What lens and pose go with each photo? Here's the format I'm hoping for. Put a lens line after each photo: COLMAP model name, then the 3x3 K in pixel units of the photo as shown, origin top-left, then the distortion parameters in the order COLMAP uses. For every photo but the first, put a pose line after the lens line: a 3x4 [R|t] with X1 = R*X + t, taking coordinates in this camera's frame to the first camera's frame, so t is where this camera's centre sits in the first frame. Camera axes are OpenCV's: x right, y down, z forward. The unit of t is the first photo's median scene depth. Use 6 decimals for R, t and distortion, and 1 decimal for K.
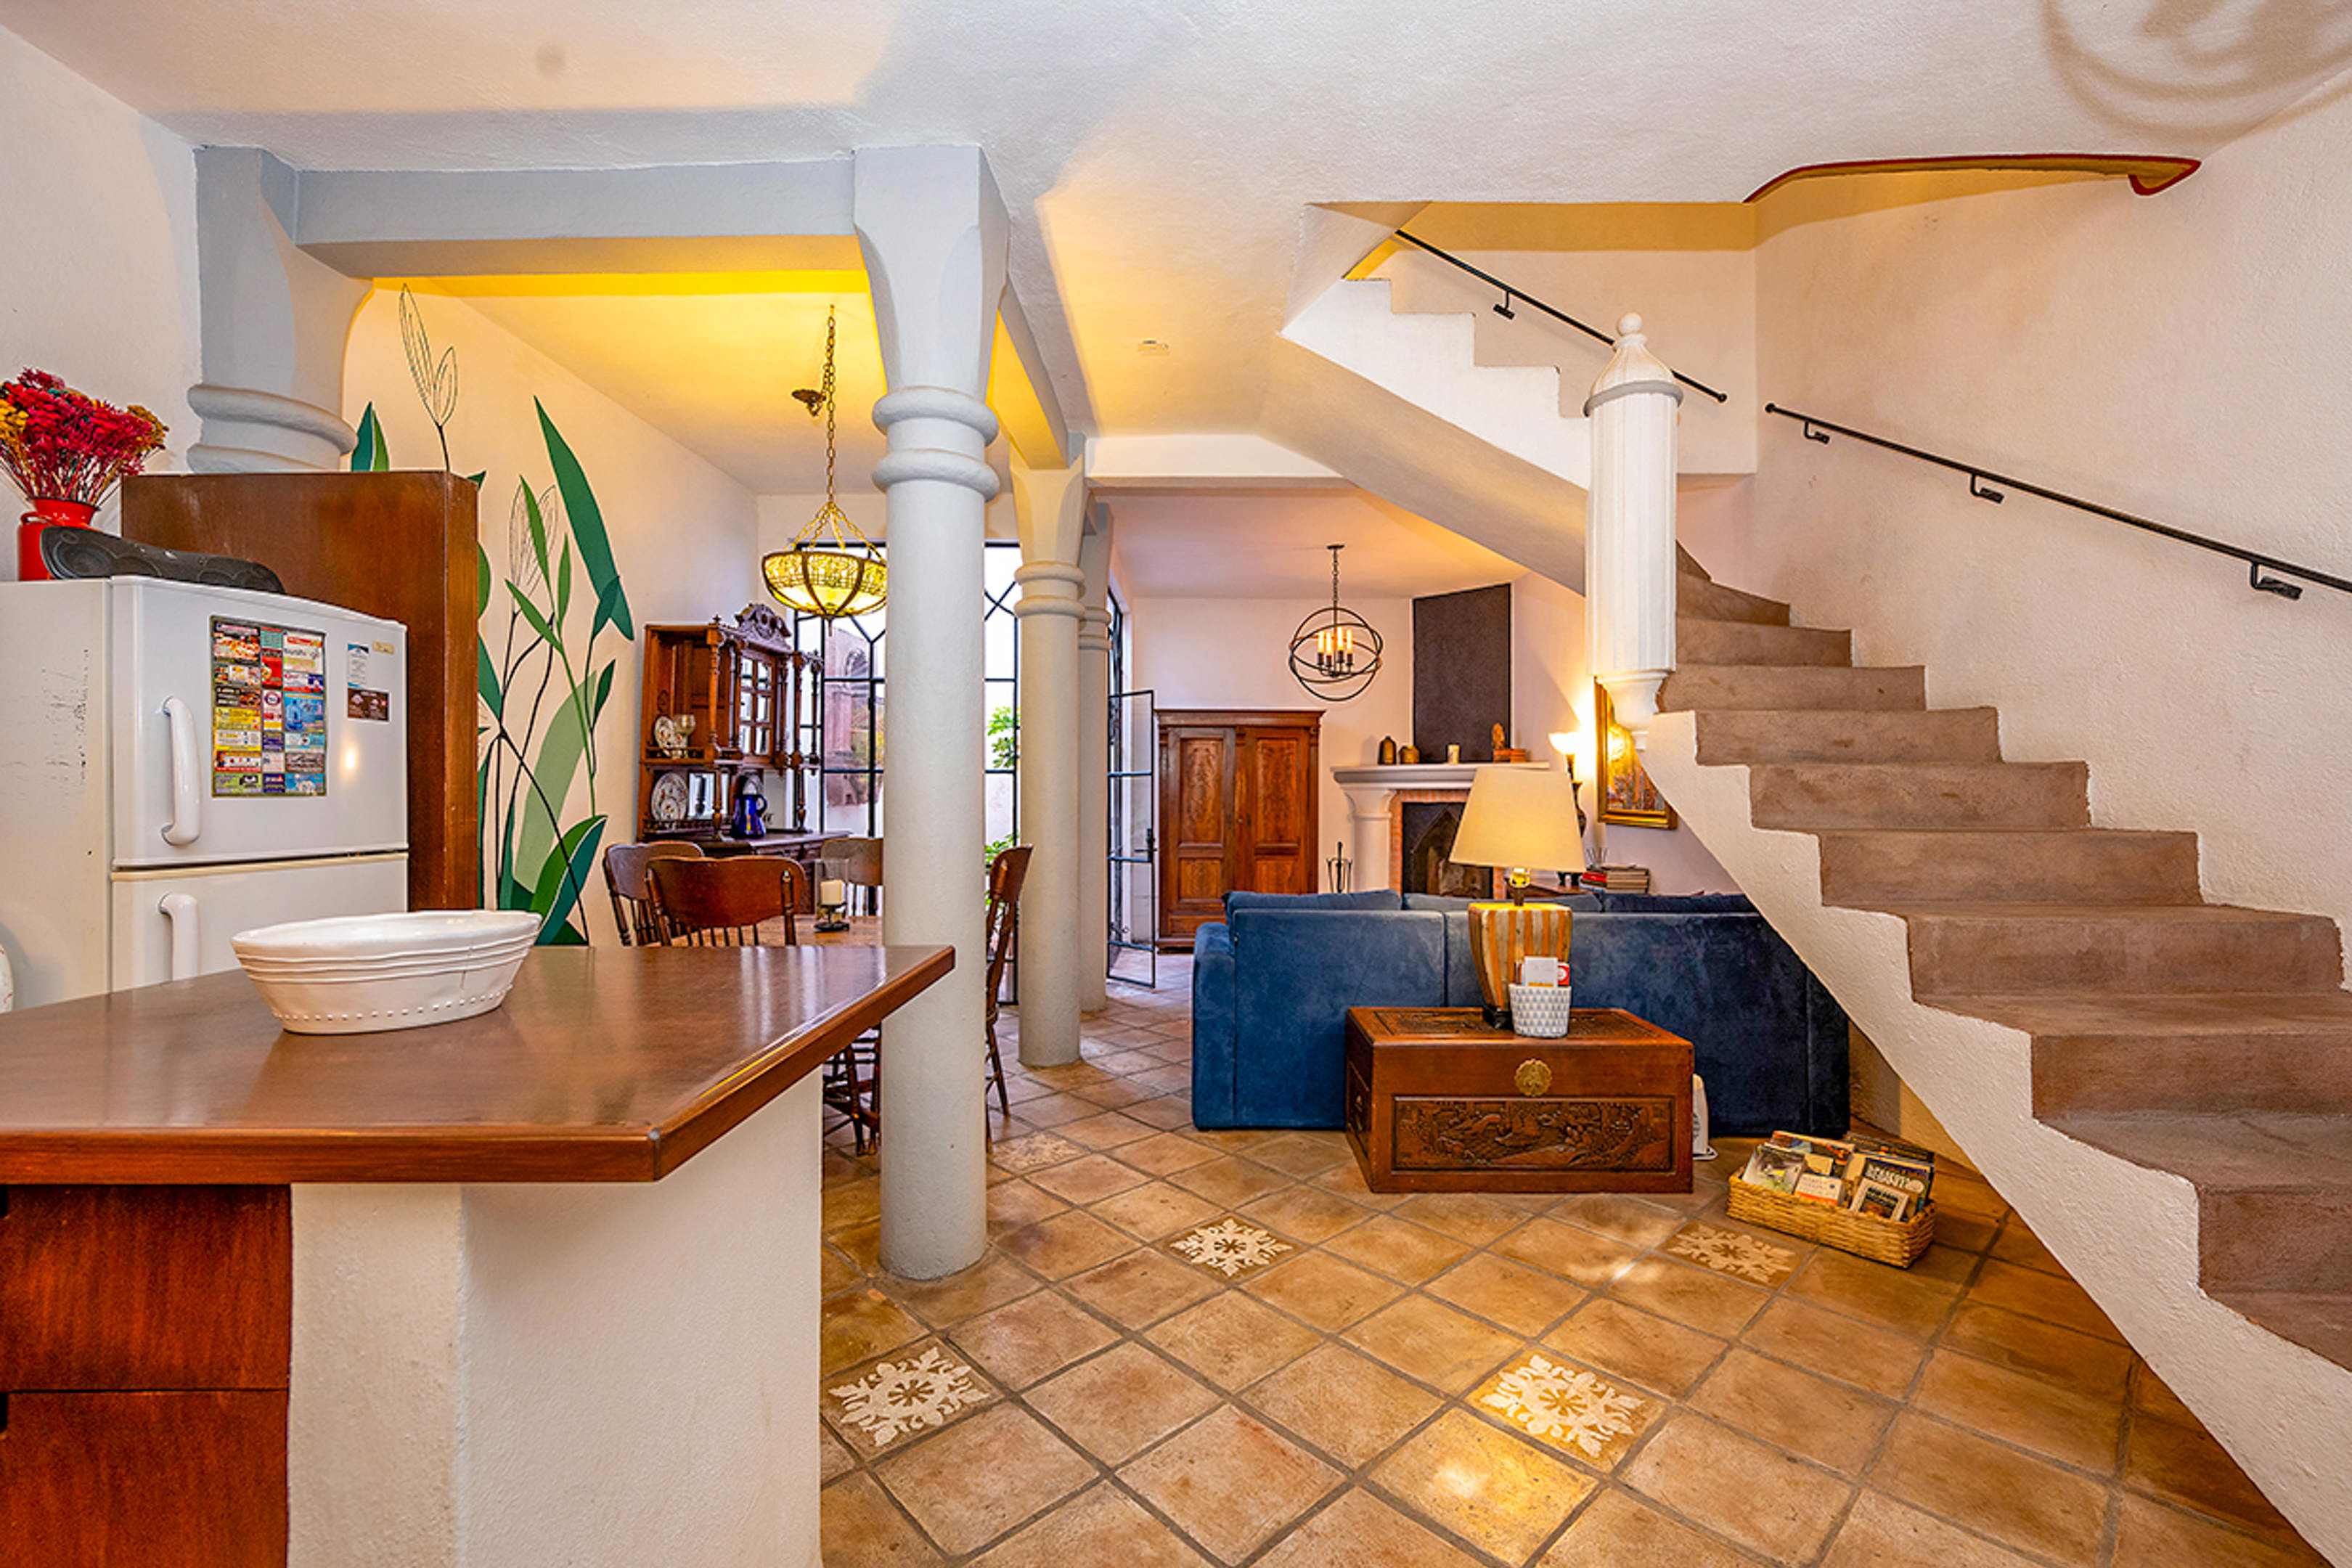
lens RADIAL K [[975.2, 0, 1183.7], [0, 975.2, 788.5], [0, 0, 1]] dist [0.001204, 0.000086]
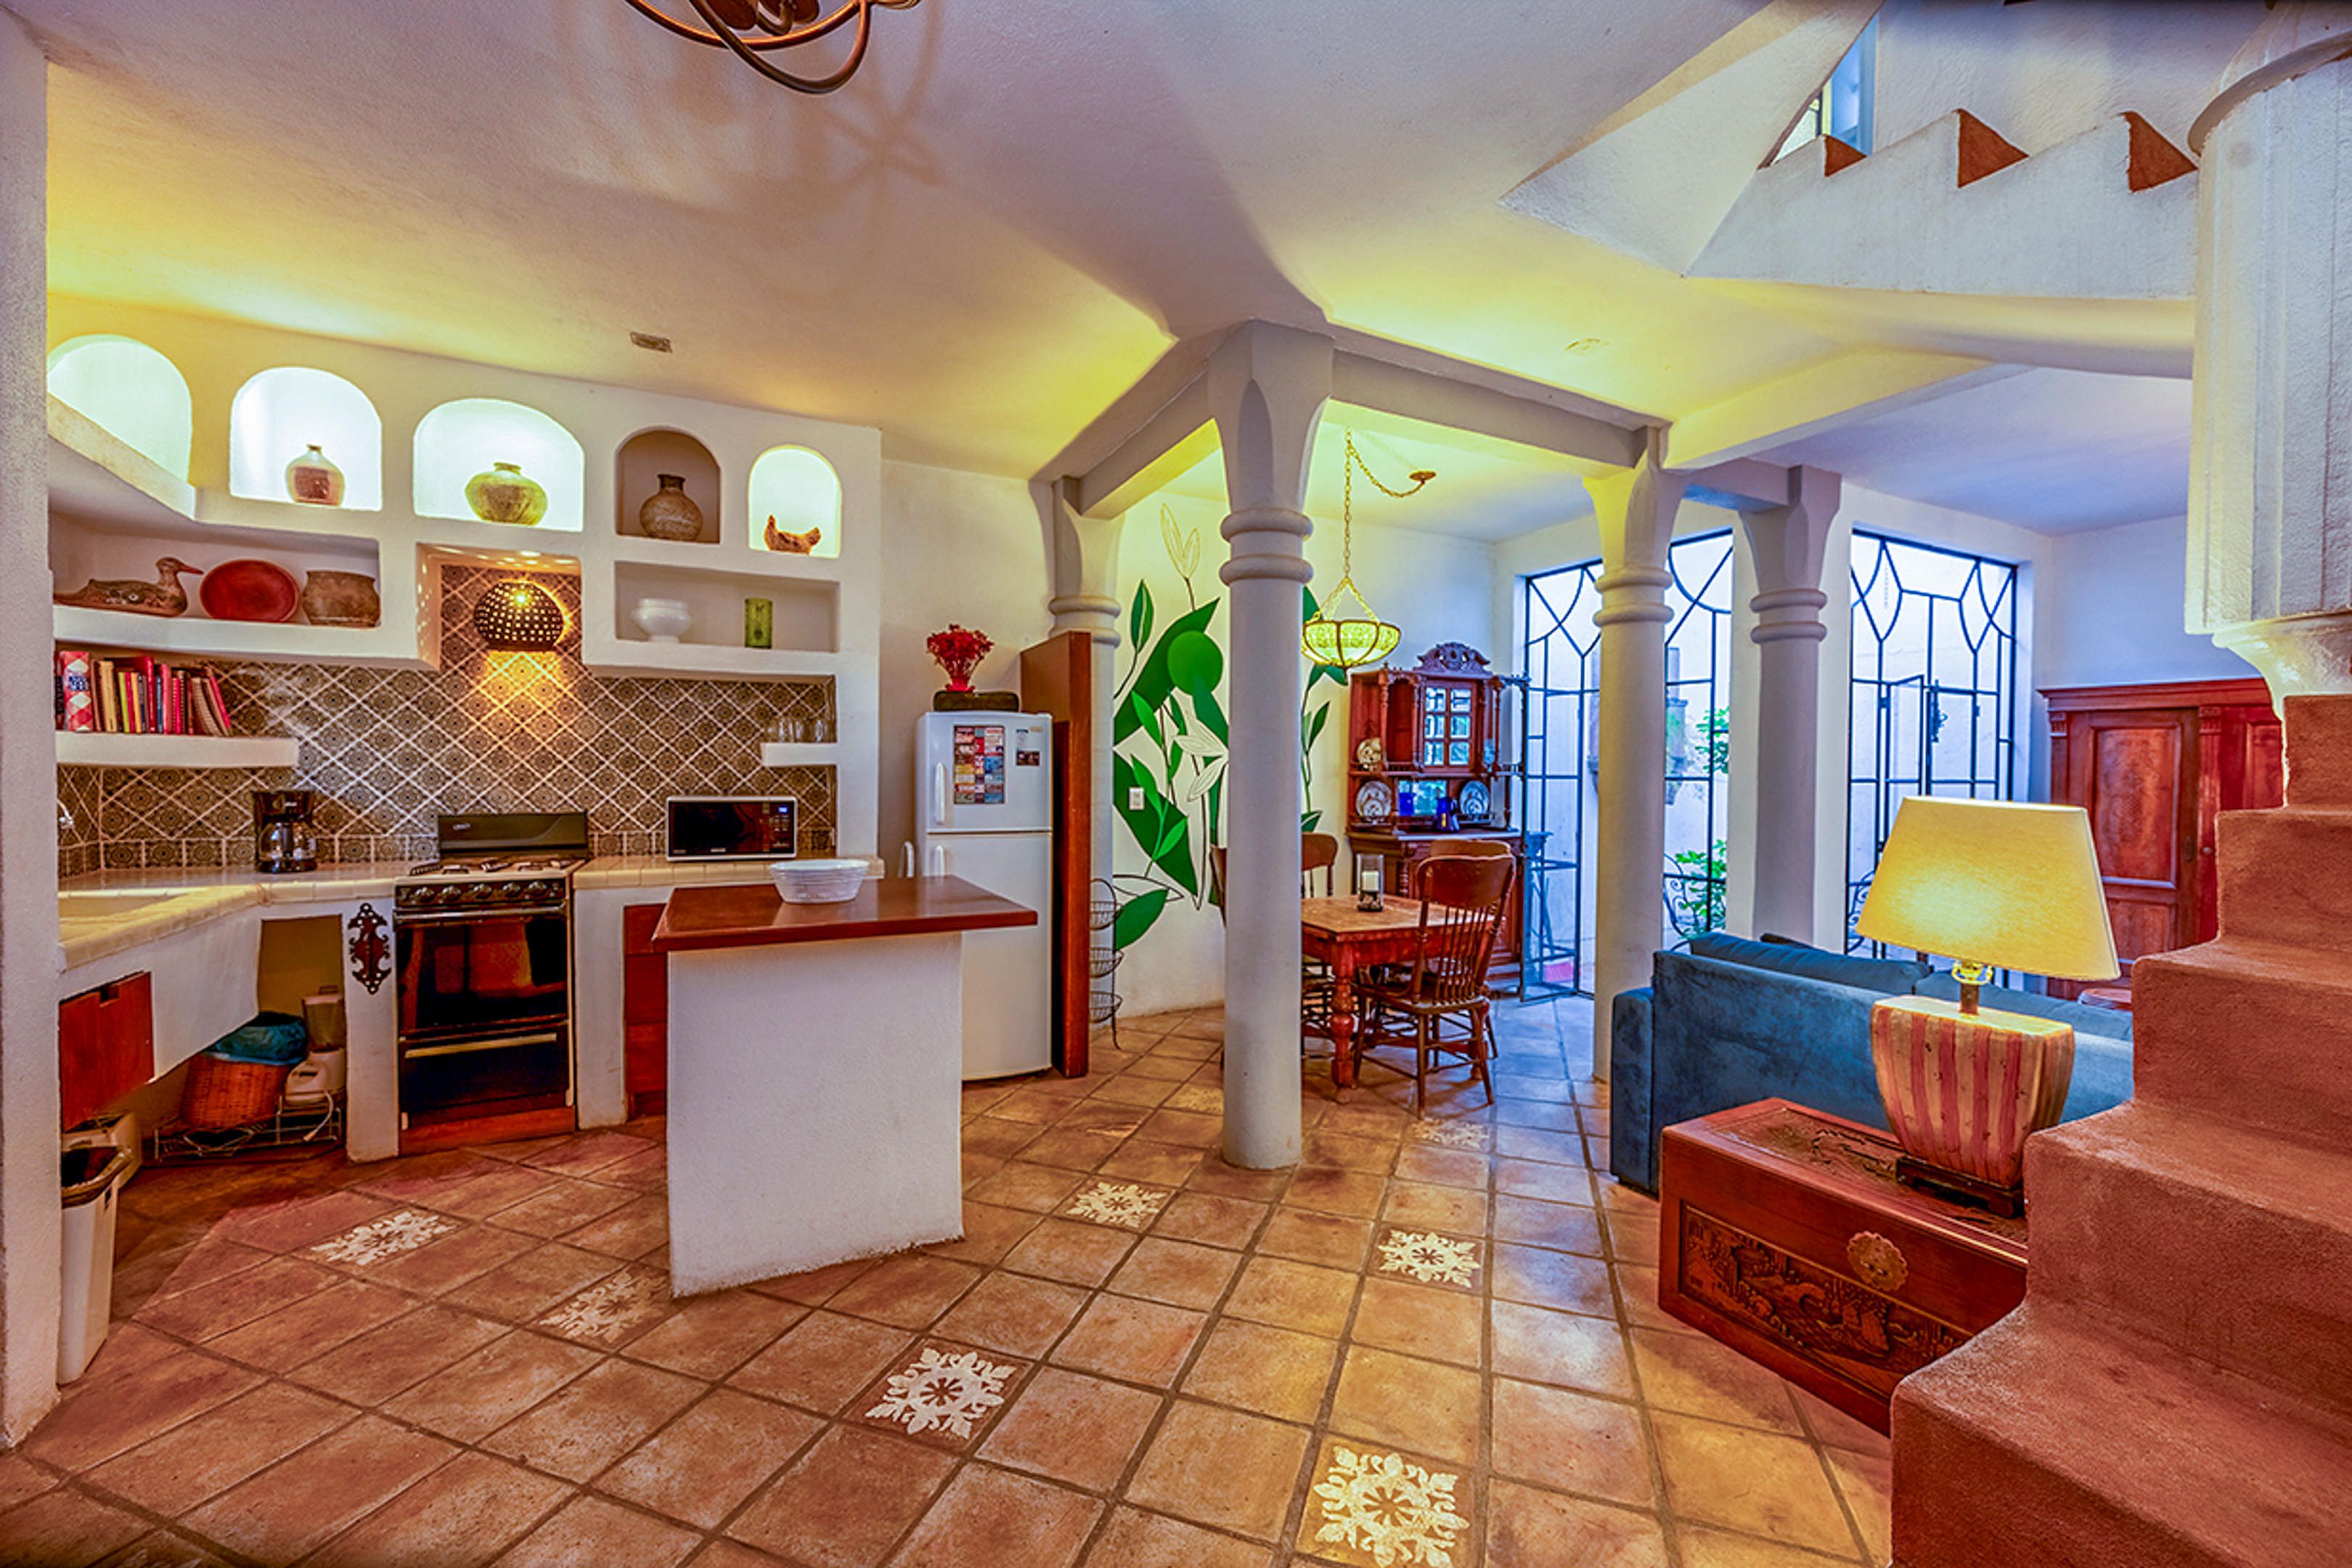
lens RADIAL K [[911.1, 0, 1195.4], [0, 911.1, 790.9], [0, 0, 1]] dist [0.000738, -0.000114]
pose [[0.475122, 0.019391, -0.879706, 0.500749], [-0.003949, 0.999794, 0.019905, -0.029210], [0.879911, -0.005983, 0.475101, 0.208935]]
